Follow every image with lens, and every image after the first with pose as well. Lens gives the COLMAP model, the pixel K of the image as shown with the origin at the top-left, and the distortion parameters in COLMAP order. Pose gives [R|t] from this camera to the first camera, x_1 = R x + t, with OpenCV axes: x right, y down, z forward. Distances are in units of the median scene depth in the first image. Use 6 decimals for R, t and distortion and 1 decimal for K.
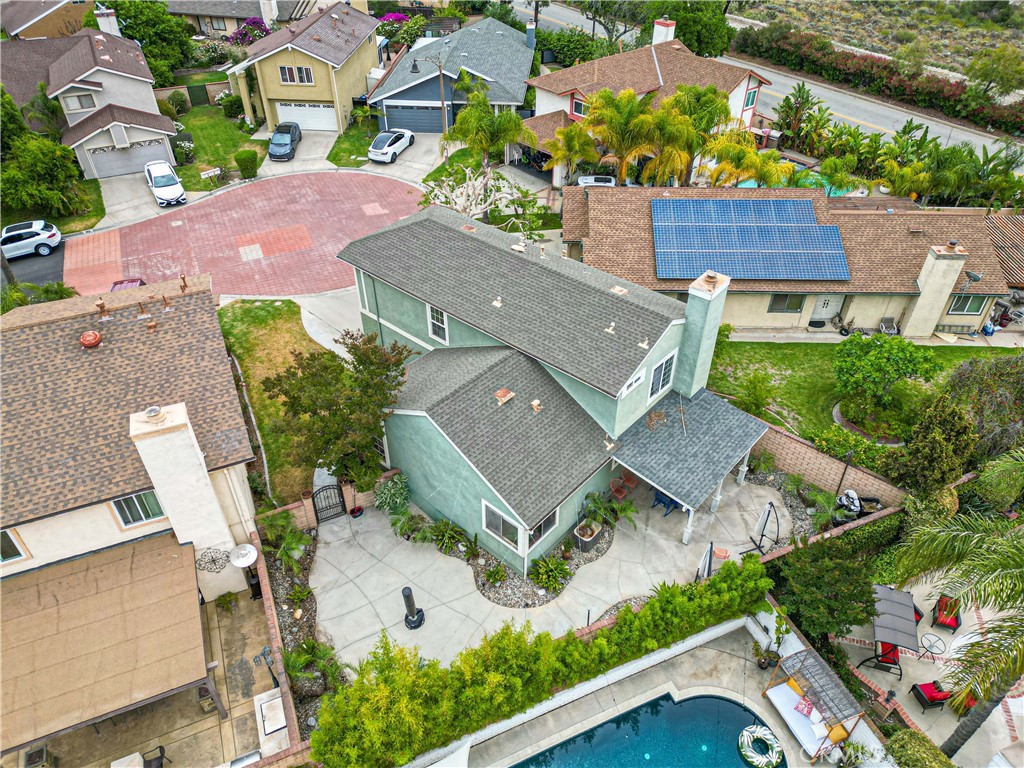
lens RADIAL K [[719.4, 0, 512.6], [0, 719.4, 382.4], [0, 0, 1]] dist [0.006749, -0.001705]
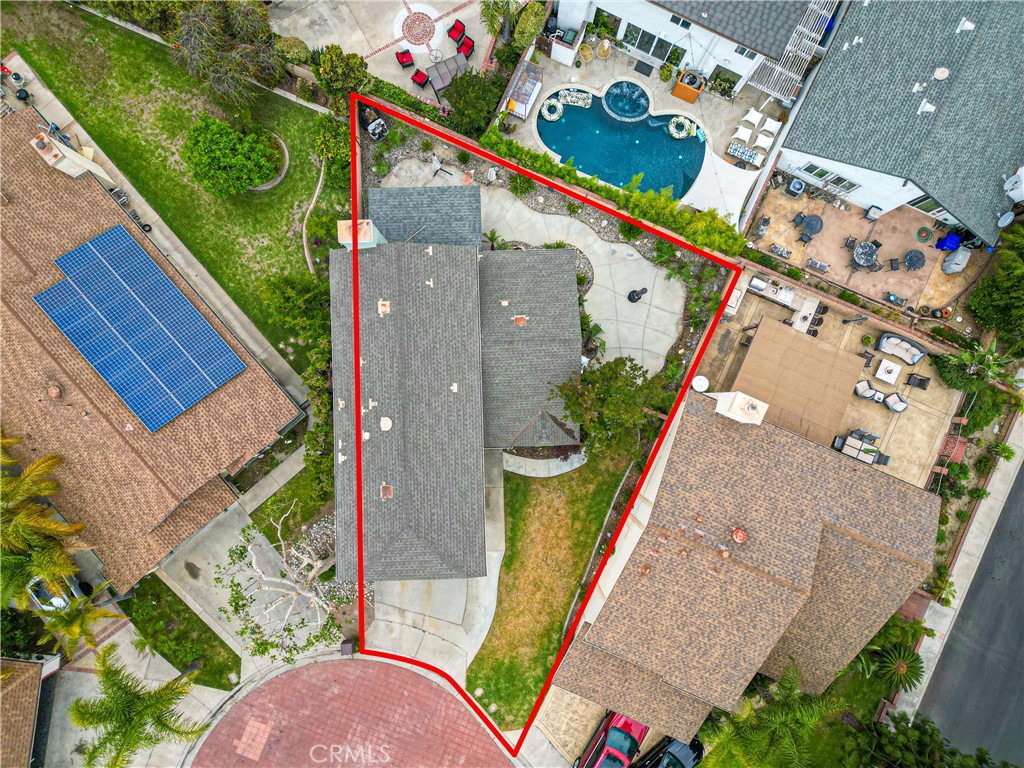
lens RADIAL K [[719.4, 0, 509.7], [0, 719.4, 385.1], [0, 0, 1]] dist [0.006749, -0.001705]
pose [[-0.677515, -0.735502, 0.003325, -0.099530], [0.451774, -0.412580, 0.790998, -1.176225], [-0.580409, 0.537415, 0.611810, 0.284029]]
